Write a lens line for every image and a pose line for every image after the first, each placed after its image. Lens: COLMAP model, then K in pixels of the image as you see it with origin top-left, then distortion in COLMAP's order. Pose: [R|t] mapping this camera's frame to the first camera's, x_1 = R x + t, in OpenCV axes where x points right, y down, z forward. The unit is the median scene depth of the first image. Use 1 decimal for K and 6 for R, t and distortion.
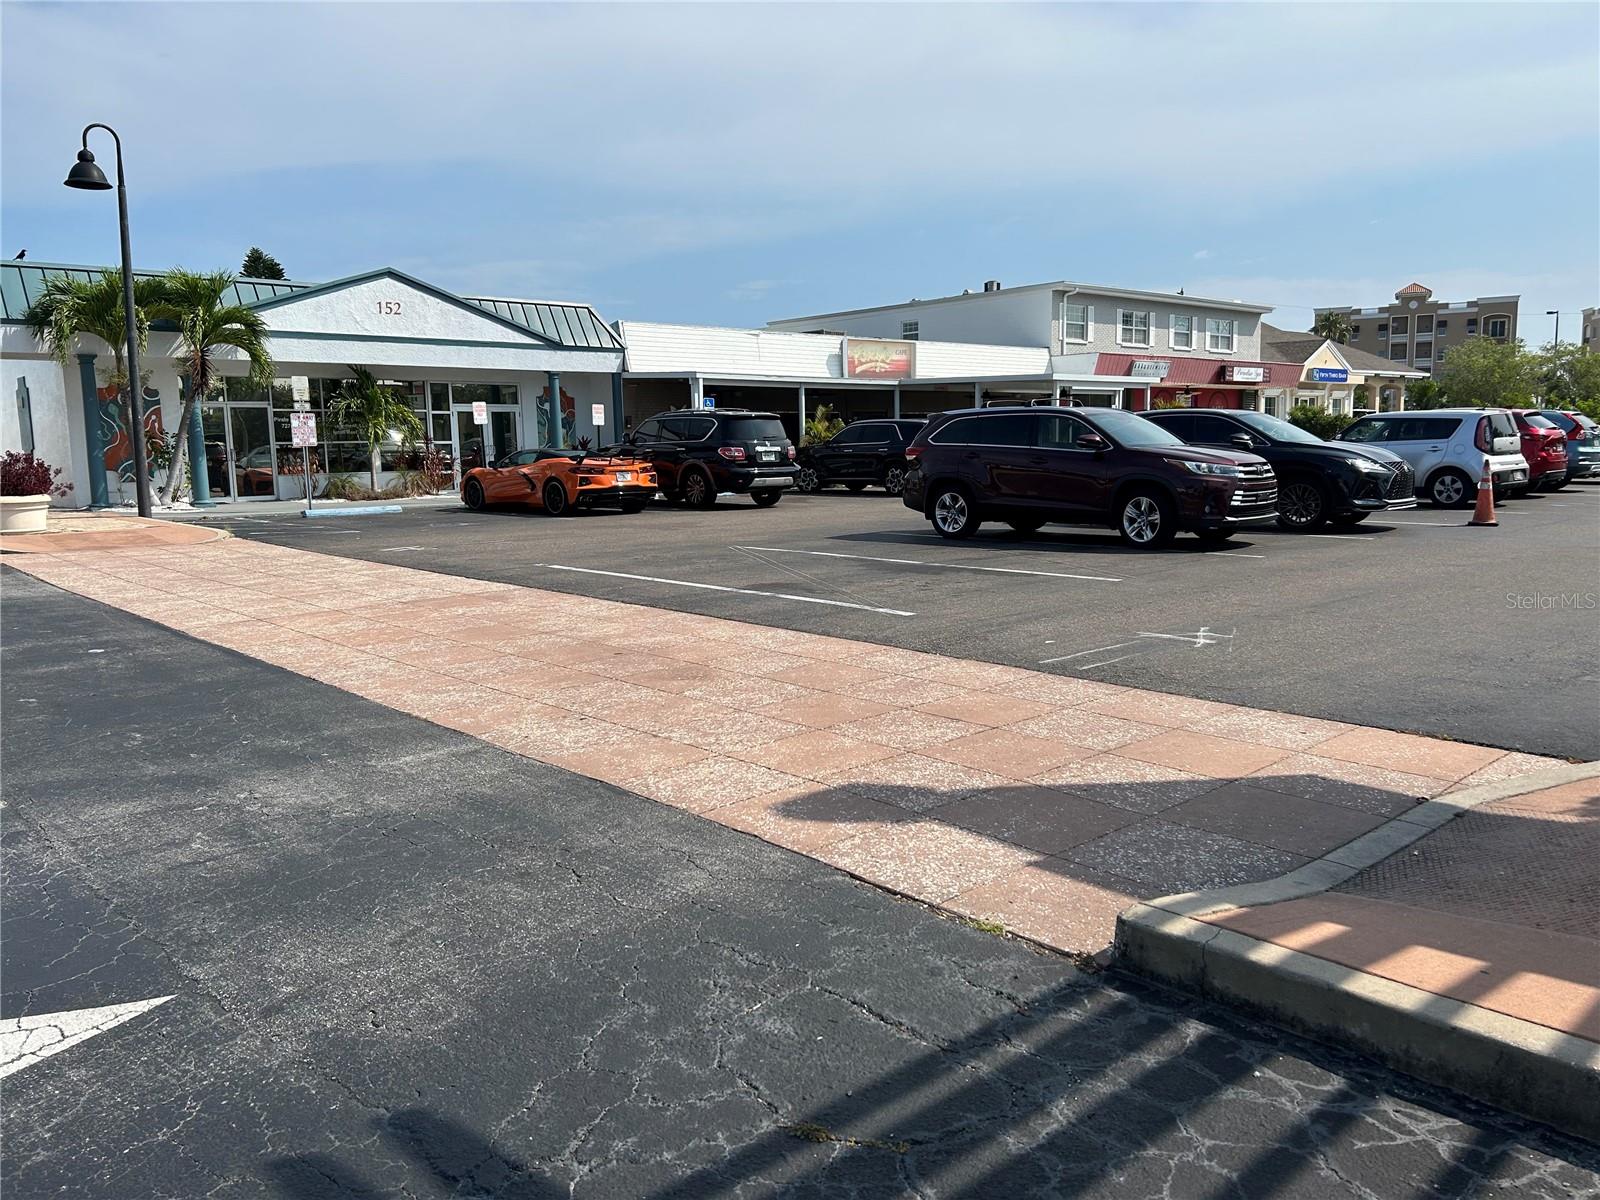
lens RADIAL K [[1207.9, 0, 800.0], [0, 1207.9, 600.0], [0, 0, 1]] dist [0.041341, -0.008681]
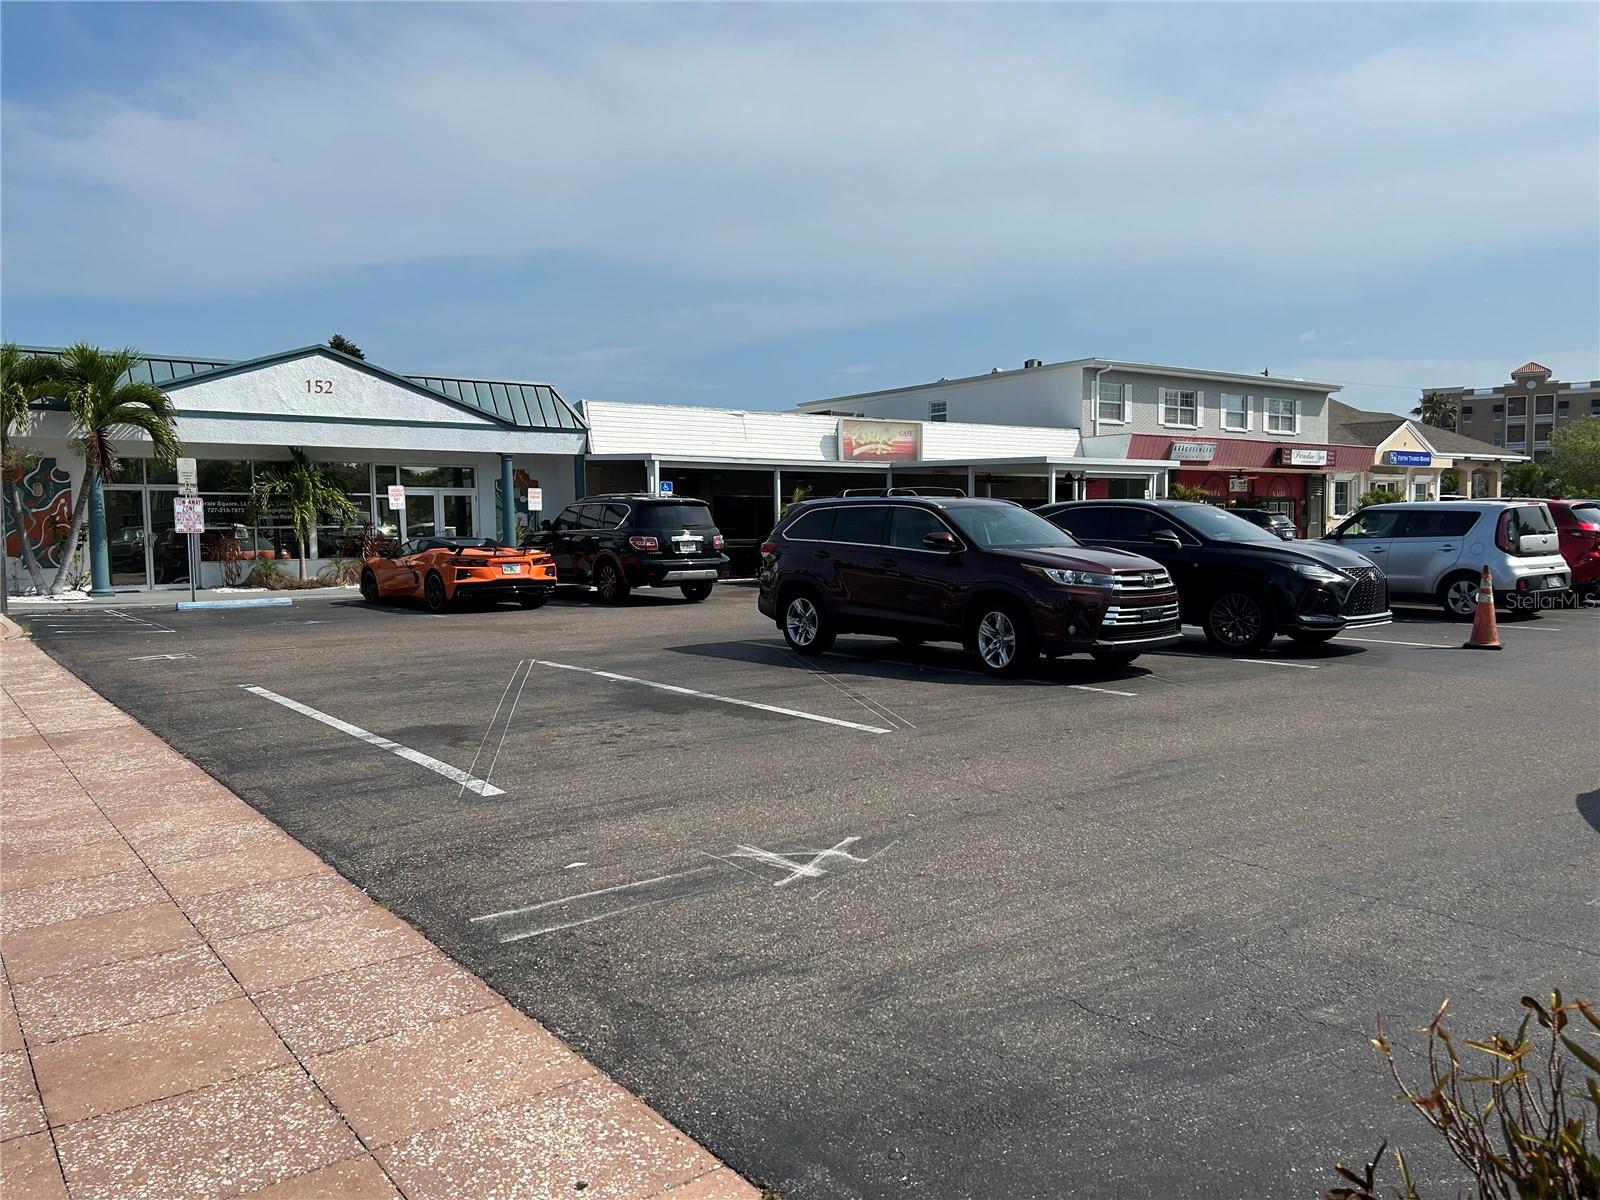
lens RADIAL K [[1199.4, 0, 790.4], [0, 1199.4, 606.1], [0, 0, 1]] dist [0.042821, -0.003052]
pose [[0.995652, 0.012695, -0.092282, 0.112166], [-0.018261, 0.998048, -0.059729, -0.020033], [0.091343, 0.061155, 0.993940, 0.107629]]
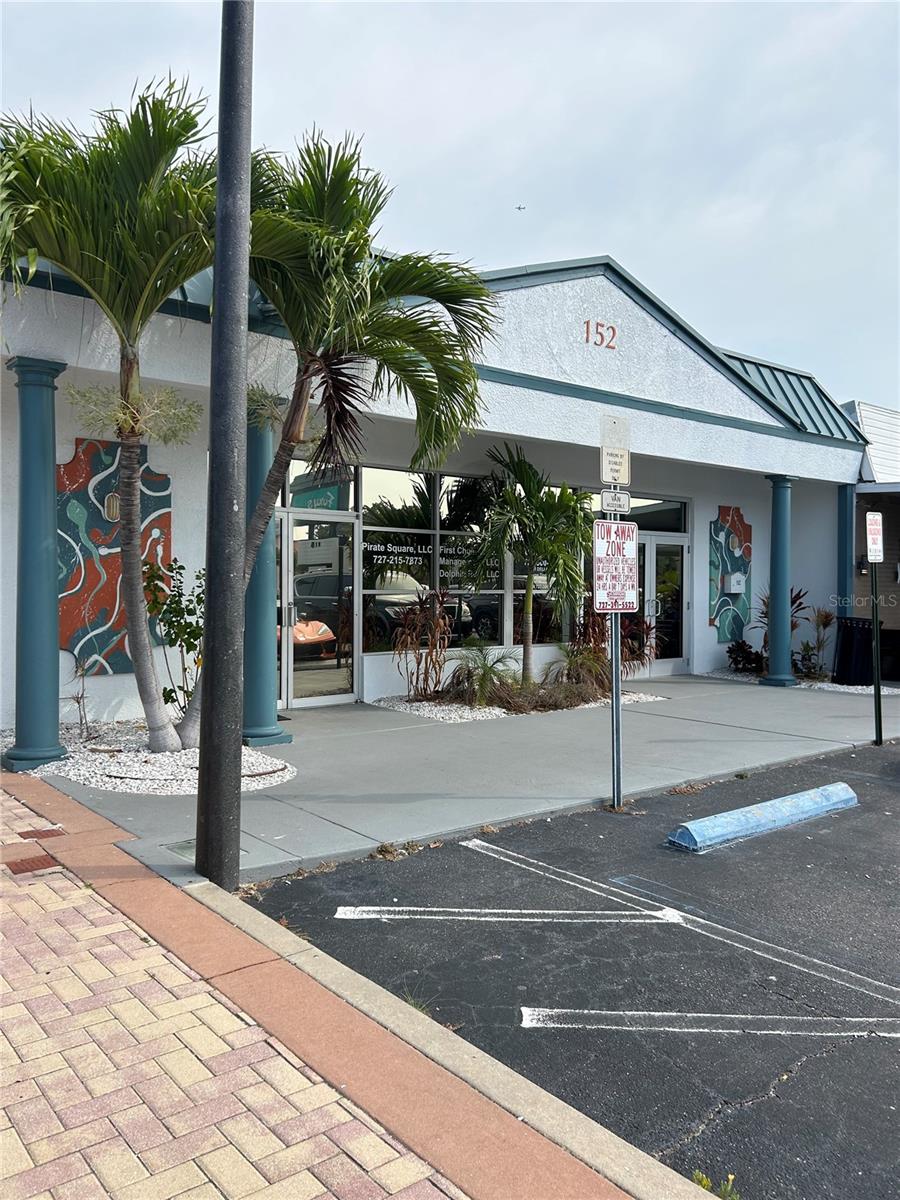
lens RADIAL K [[903.1, 0, 450.0], [0, 903.1, 600.0], [0, 0, 1]] dist [0.072832, -0.001405]
pose [[0.998781, 0.026009, -0.041946, -0.371642], [-0.030567, 0.993243, -0.111952, -0.082435], [0.038751, 0.113097, 0.992828, 0.614130]]
